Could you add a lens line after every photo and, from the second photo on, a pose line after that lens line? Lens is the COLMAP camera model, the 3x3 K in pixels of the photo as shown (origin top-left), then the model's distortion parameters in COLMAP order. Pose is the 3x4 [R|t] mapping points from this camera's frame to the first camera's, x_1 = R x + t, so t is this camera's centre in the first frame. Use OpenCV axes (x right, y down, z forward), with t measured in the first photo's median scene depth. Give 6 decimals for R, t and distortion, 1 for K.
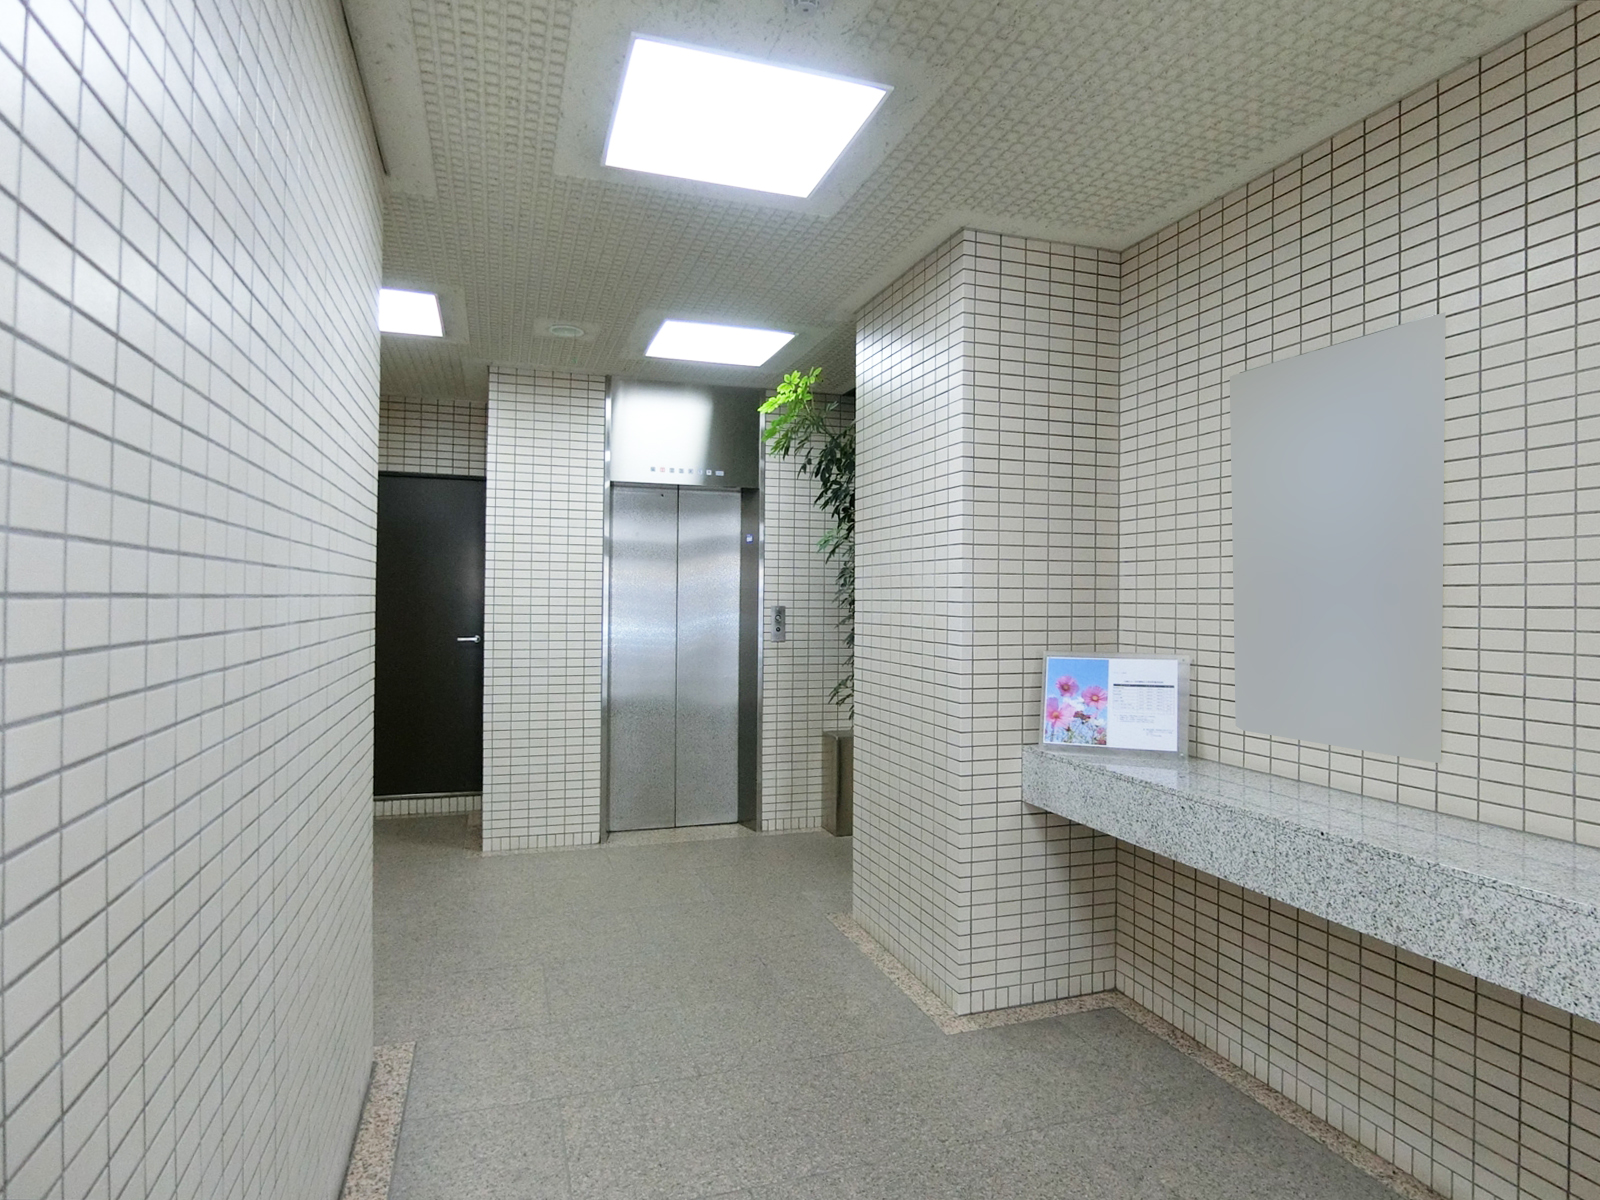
lens RADIAL K [[899.6, 0, 795.3], [0, 899.6, 595.6], [0, 0, 1]] dist [-0.006558, -0.001219]
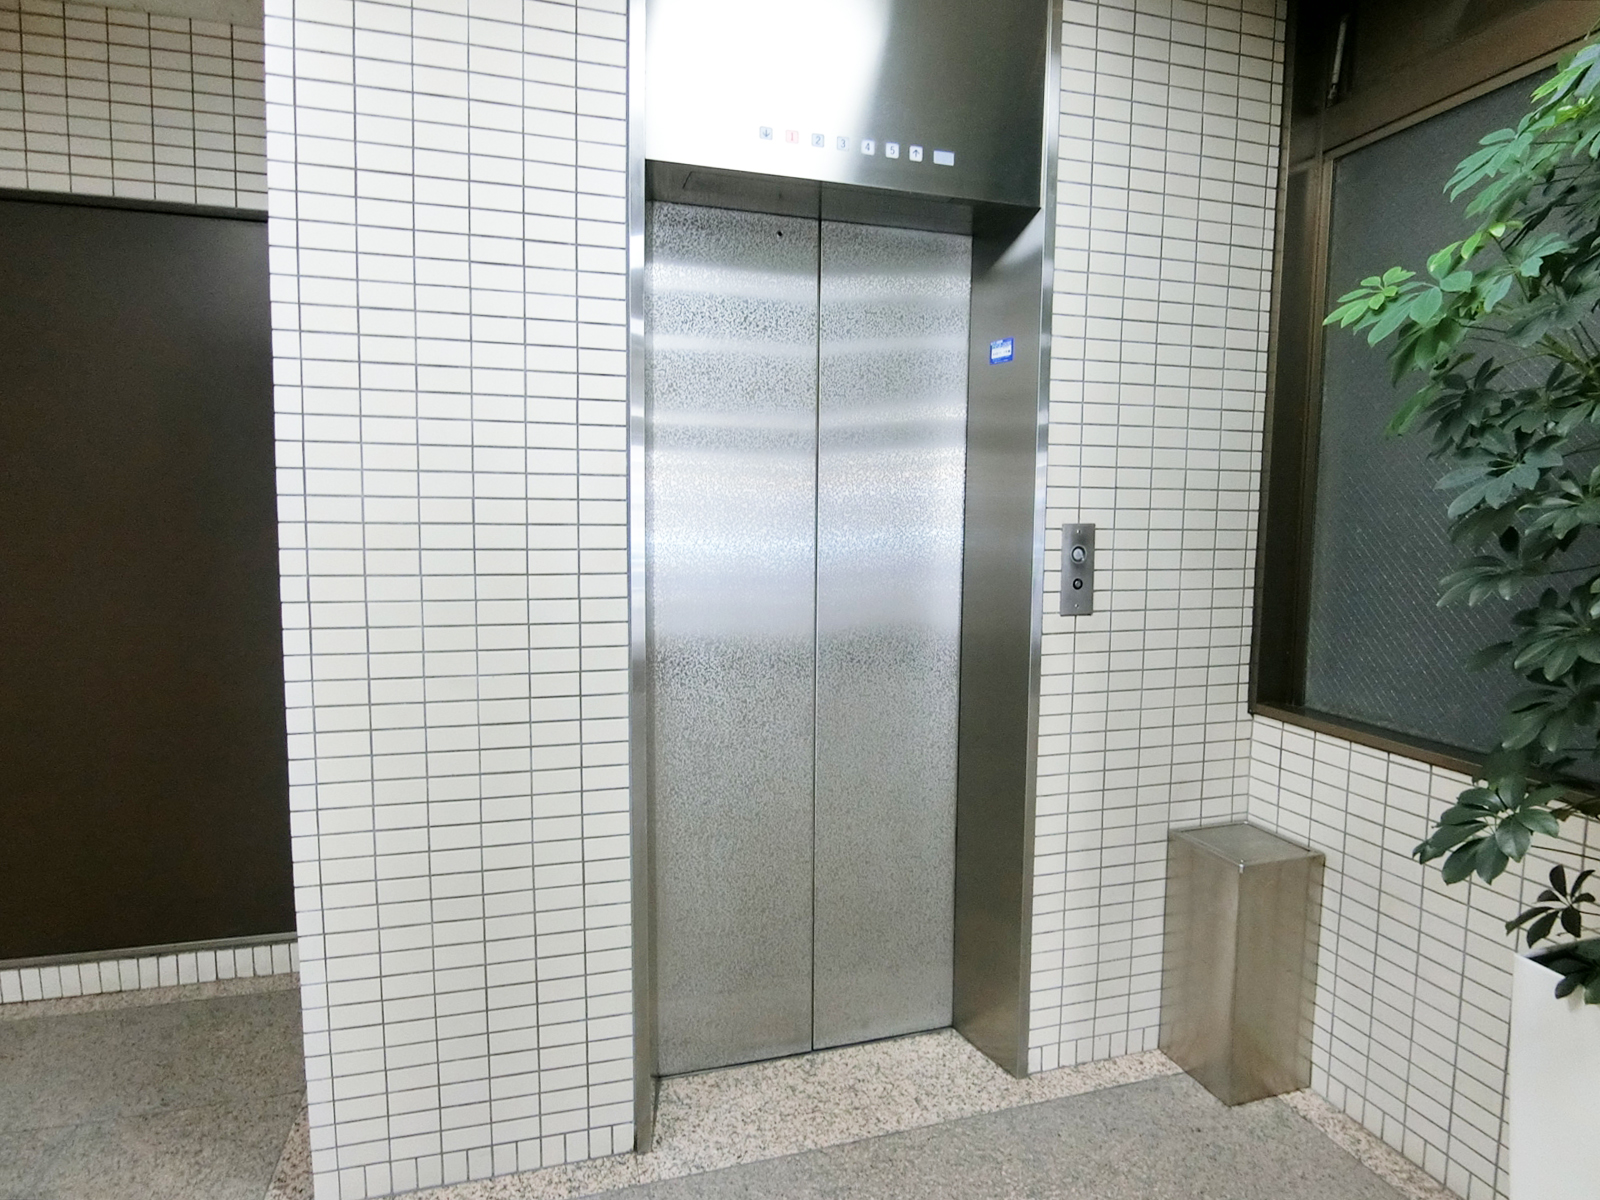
lens RADIAL K [[899.6, 0, 804.1], [0, 899.6, 600.2], [0, 0, 1]] dist [-0.006558, -0.001219]
pose [[0.999590, 0.003920, -0.028360, -0.127410], [-0.000937, 0.994529, 0.104452, 0.003995], [0.028614, -0.104383, 0.994125, 0.608030]]
